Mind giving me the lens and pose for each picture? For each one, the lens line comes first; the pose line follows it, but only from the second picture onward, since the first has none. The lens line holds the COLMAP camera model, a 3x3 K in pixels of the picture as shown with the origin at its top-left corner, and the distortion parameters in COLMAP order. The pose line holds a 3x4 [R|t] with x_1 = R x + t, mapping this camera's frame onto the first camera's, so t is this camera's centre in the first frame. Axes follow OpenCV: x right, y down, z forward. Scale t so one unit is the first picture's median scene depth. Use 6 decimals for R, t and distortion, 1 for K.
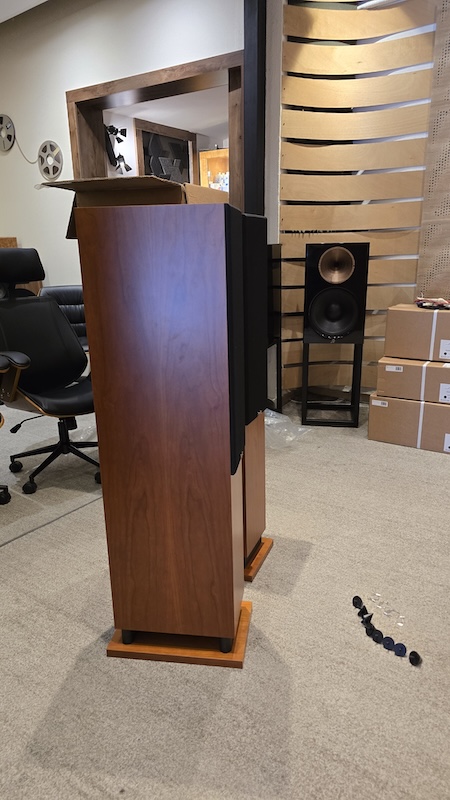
lens RADIAL K [[549.7, 0, 228.2], [0, 549.7, 388.1], [0, 0, 1]] dist [0.053009, -0.055252]
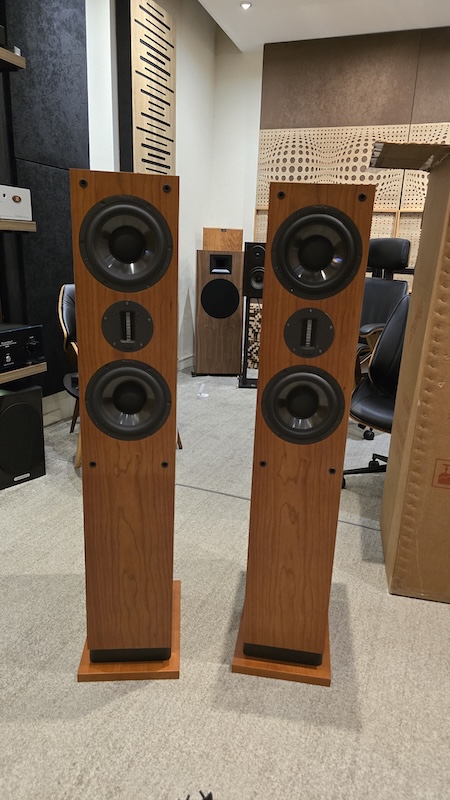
lens RADIAL K [[548.8, 0, 225.0], [0, 548.8, 400.0], [0, 0, 1]] dist [0.053745, -0.042779]
pose [[0.216348, 0.302293, -0.928339, 0.282018], [-0.286709, 0.928605, 0.235563, -0.077216], [0.933269, 0.215200, 0.287572, 0.305815]]
